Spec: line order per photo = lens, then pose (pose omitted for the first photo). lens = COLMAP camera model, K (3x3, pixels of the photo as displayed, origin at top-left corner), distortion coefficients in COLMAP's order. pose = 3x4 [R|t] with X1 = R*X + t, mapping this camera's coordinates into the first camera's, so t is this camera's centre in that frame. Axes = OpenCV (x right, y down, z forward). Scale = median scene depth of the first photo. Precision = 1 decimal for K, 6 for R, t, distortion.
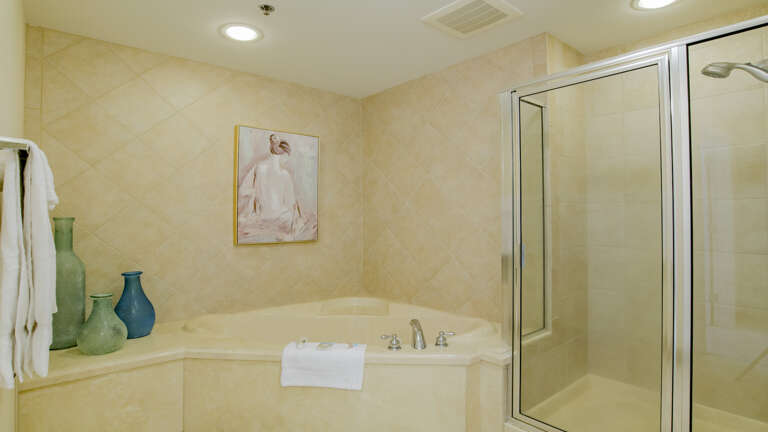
lens RADIAL K [[397.5, 0, 384.0], [0, 397.5, 216.0], [0, 0, 1]] dist [-0.000966, -0.000118]
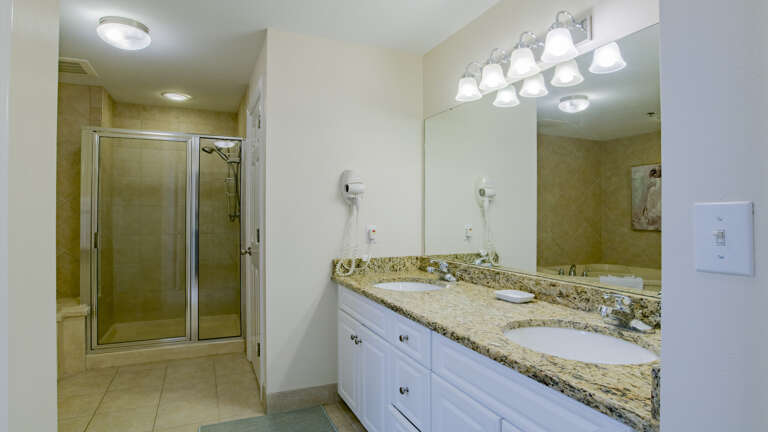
lens RADIAL K [[432.5, 0, 384.0], [0, 432.5, 216.0], [0, 0, 1]] dist [-0.000722, -0.000031]
pose [[0.305170, 0.002240, 0.952295, -0.865143], [-0.002148, 0.999996, -0.001664, 0.012100], [-0.952295, -0.001537, 0.305174, -0.514223]]
